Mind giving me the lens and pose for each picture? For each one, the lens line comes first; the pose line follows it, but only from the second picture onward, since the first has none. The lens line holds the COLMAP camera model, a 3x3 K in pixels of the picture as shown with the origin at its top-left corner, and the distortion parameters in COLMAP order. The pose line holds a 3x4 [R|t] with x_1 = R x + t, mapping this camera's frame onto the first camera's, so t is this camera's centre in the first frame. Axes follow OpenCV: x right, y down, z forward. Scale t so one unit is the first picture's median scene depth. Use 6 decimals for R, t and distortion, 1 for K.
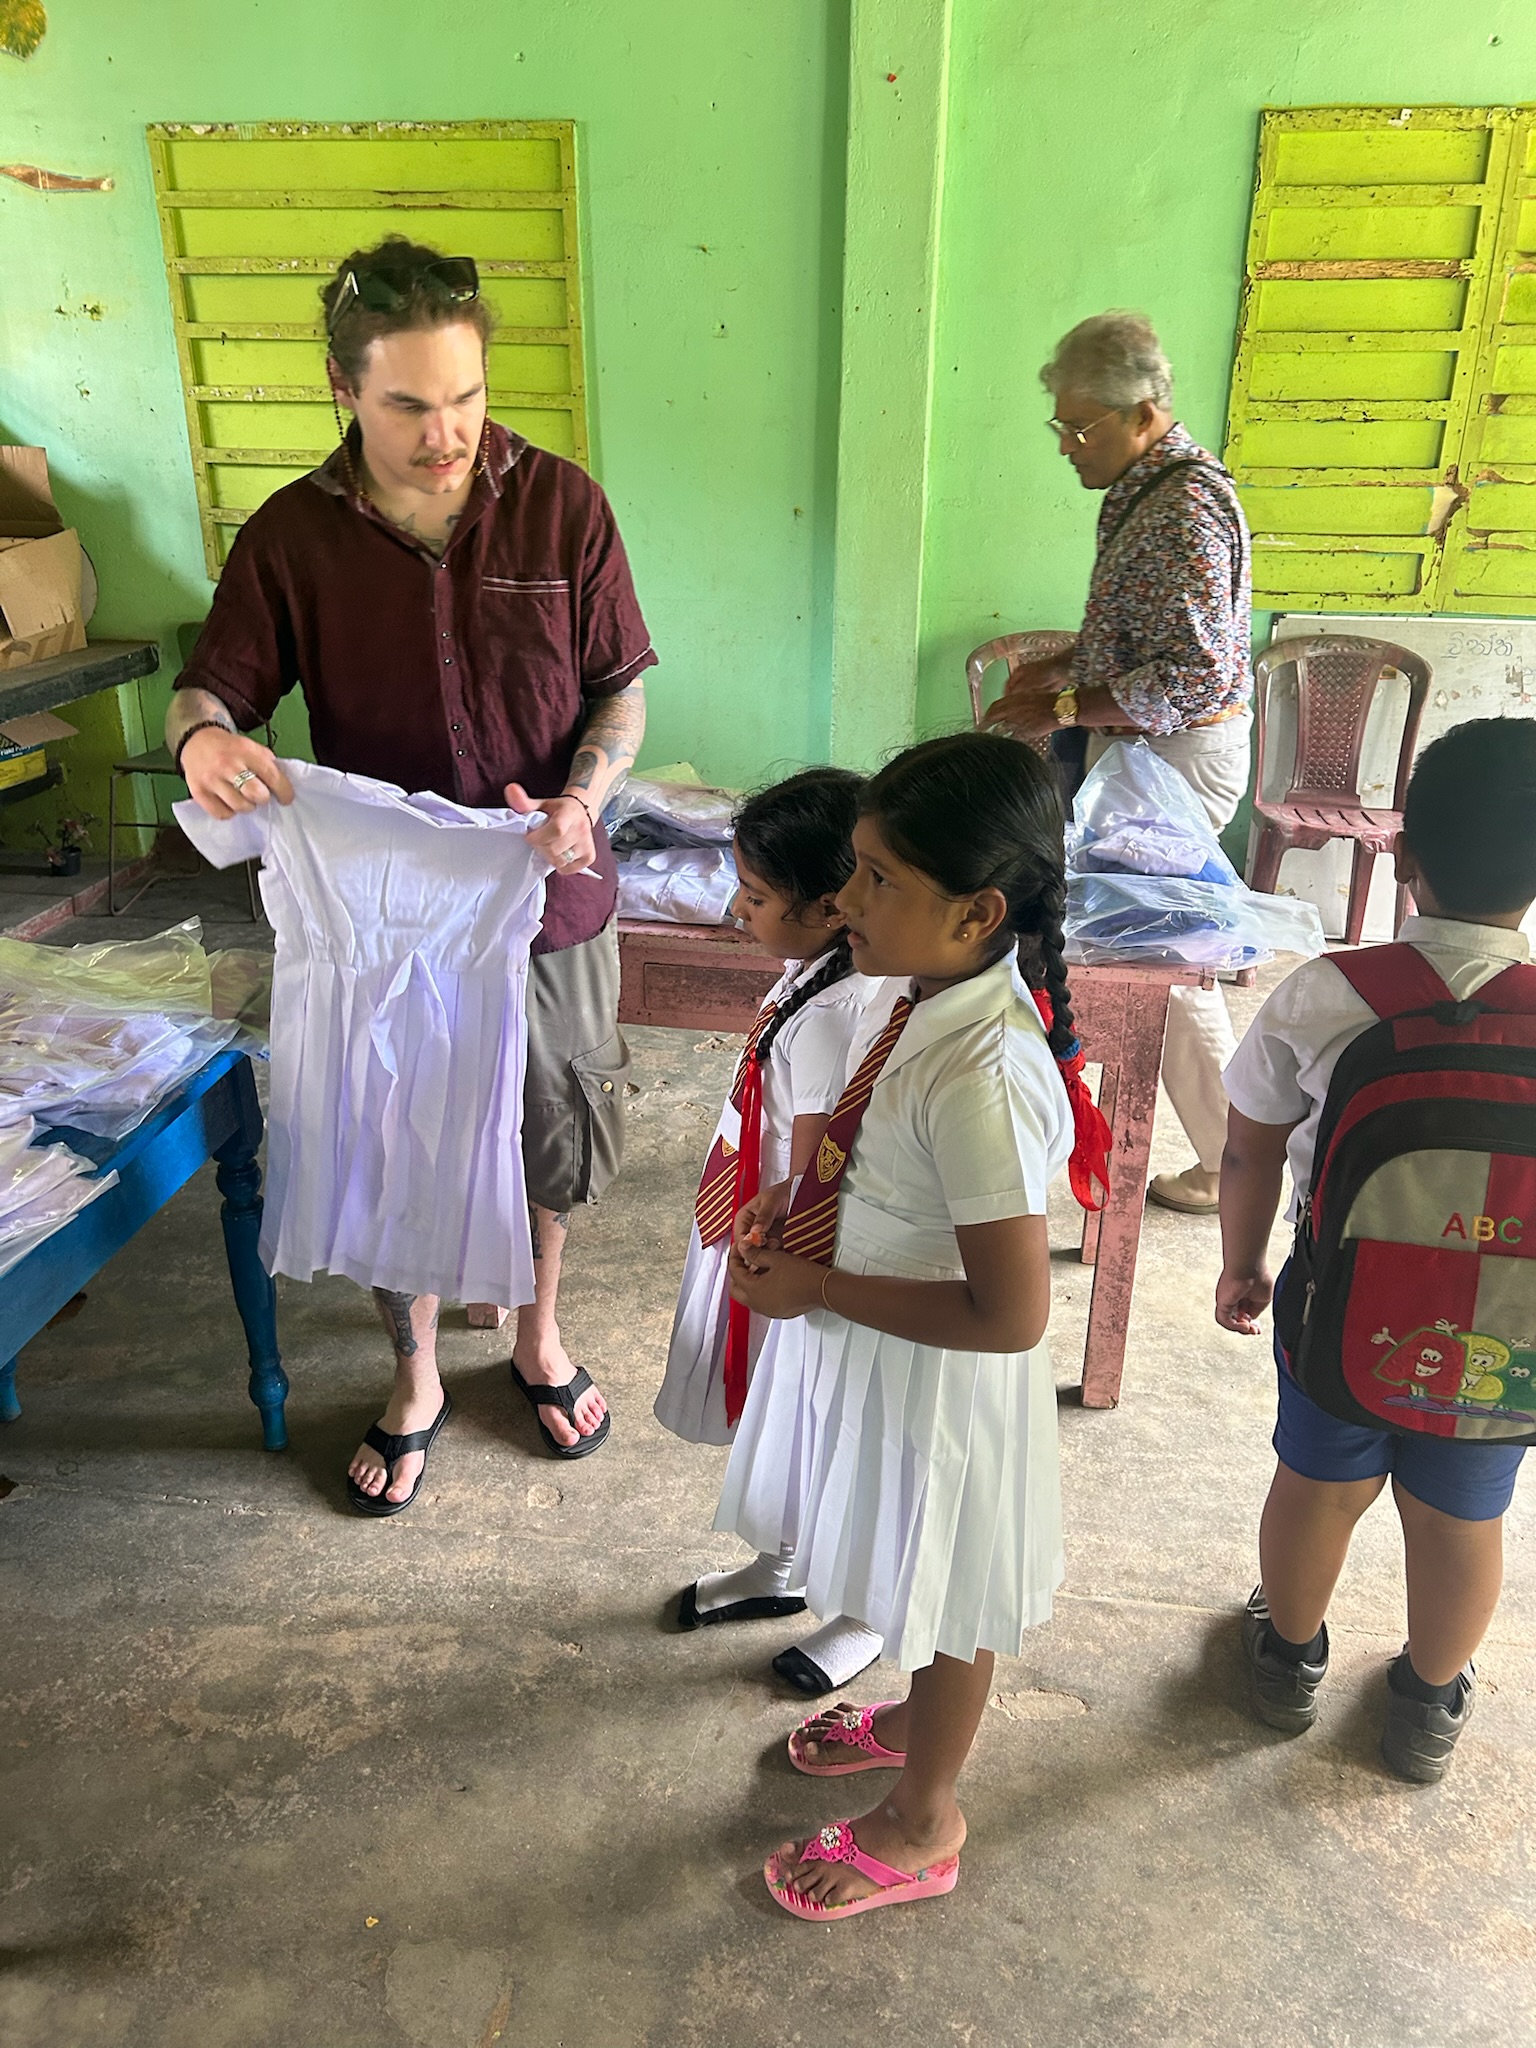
lens RADIAL K [[1534.8, 0, 773.5], [0, 1534.8, 1020.1], [0, 0, 1]] dist [0.027059, -0.045100]
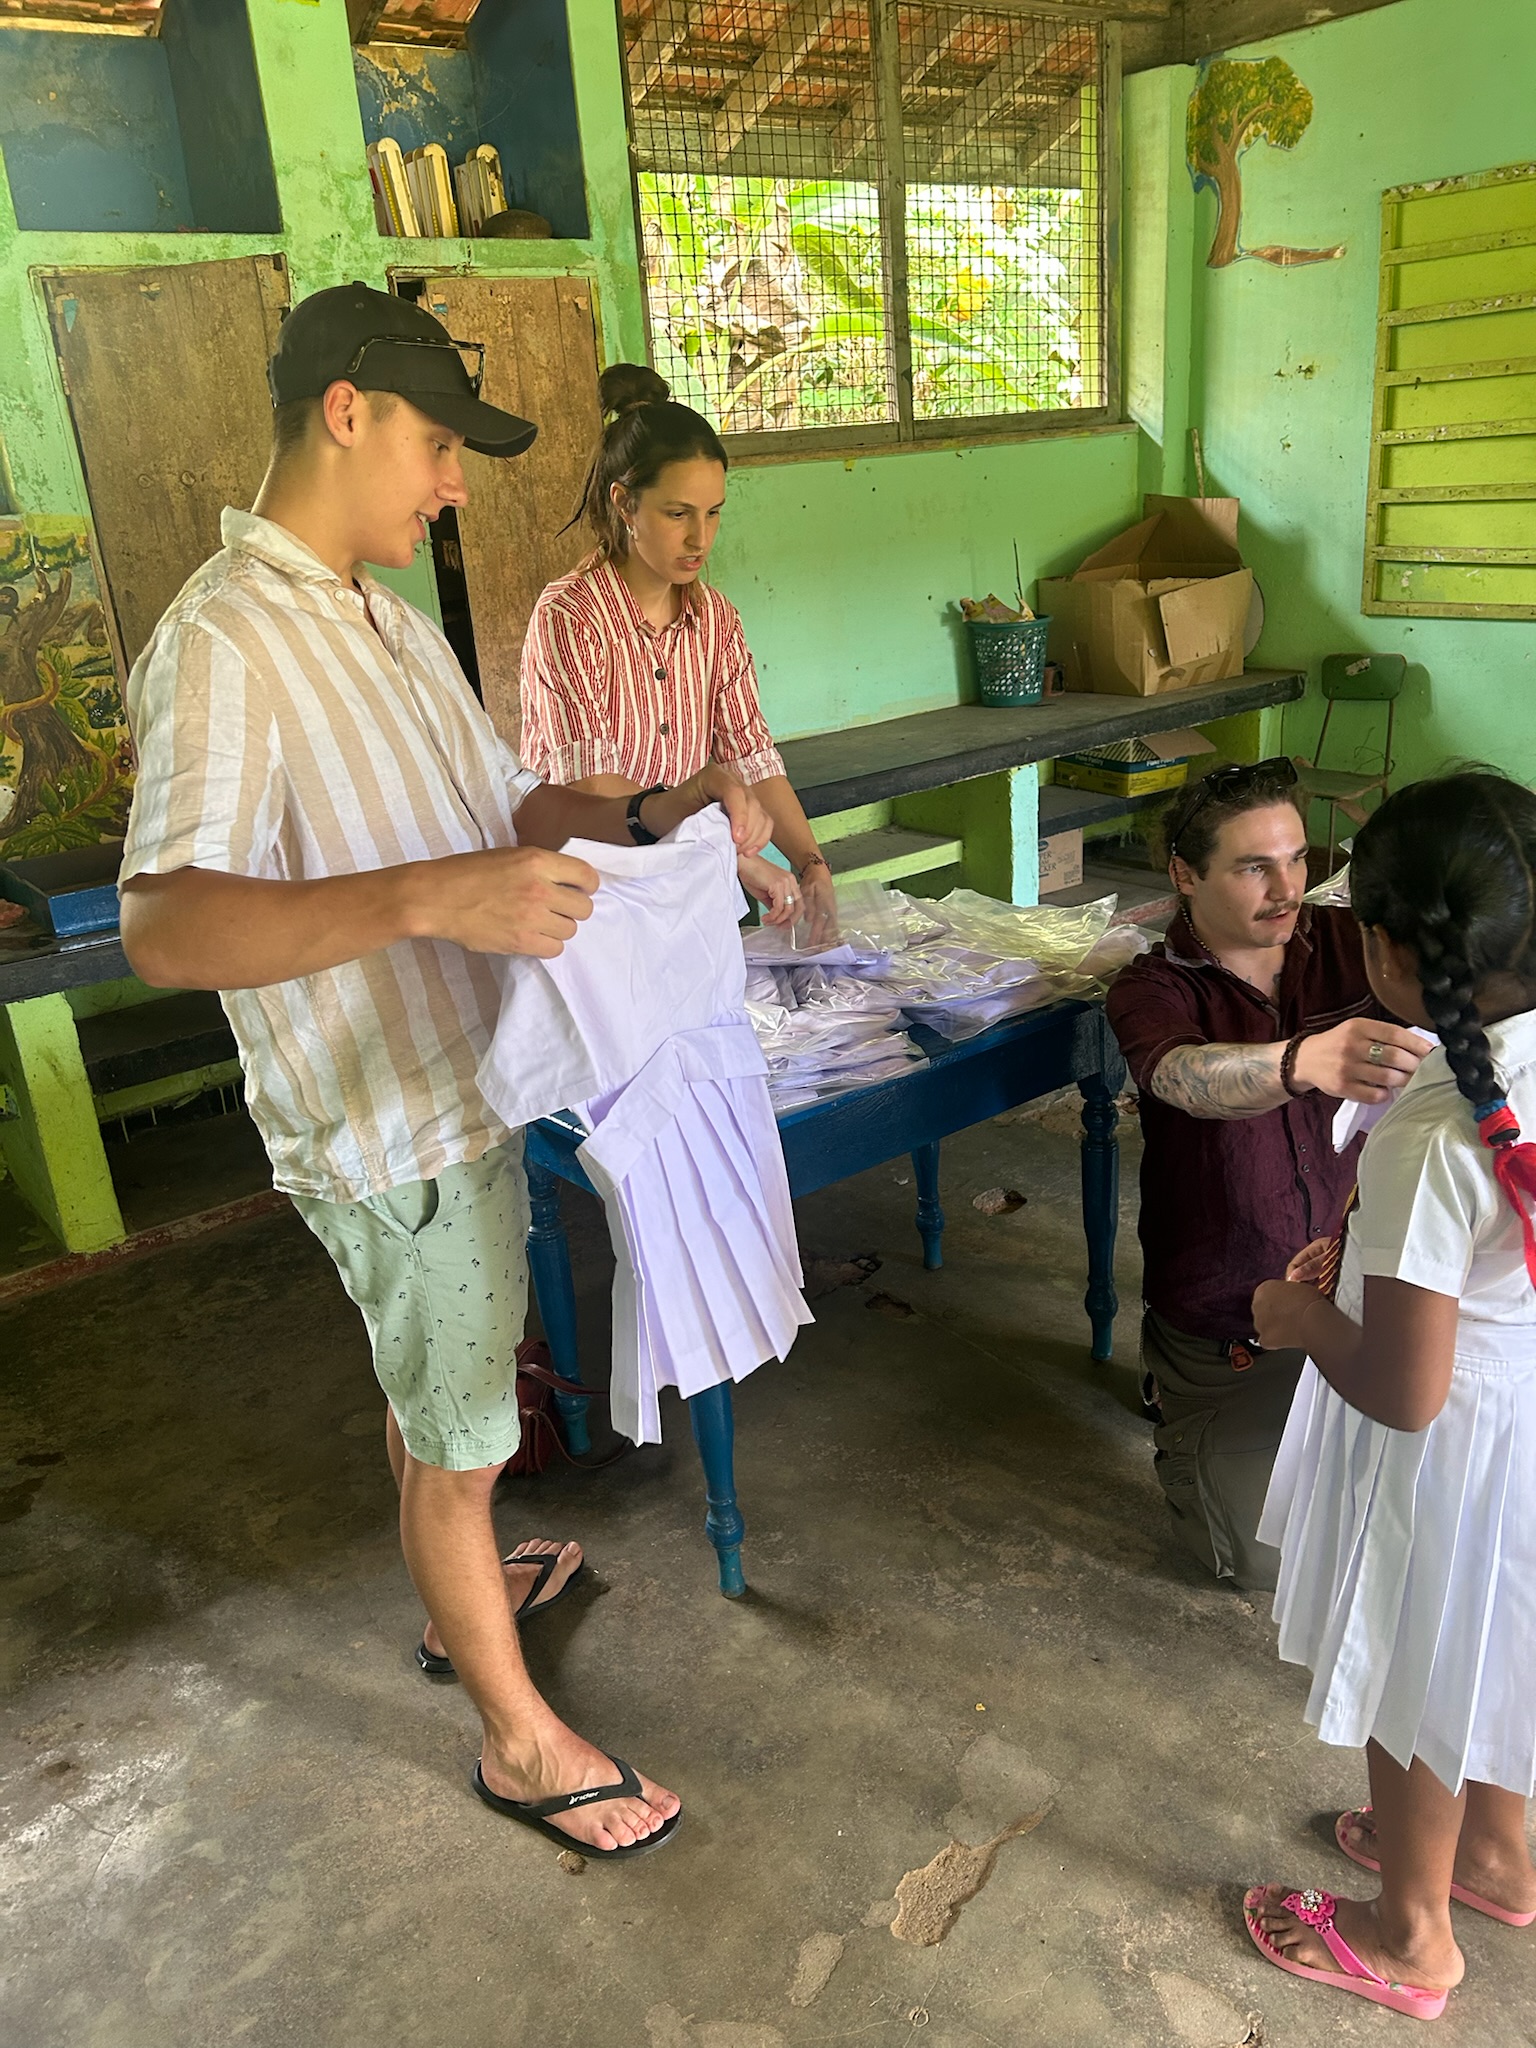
lens RADIAL K [[1534.8, 0, 764.5], [0, 1534.8, 1033.4], [0, 0, 1]] dist [0.027059, -0.045100]
pose [[0.697458, 0.185114, -0.692305, 0.138714], [-0.195238, 0.978601, 0.064975, 0.006946], [0.689518, 0.089847, 0.718674, -0.015238]]
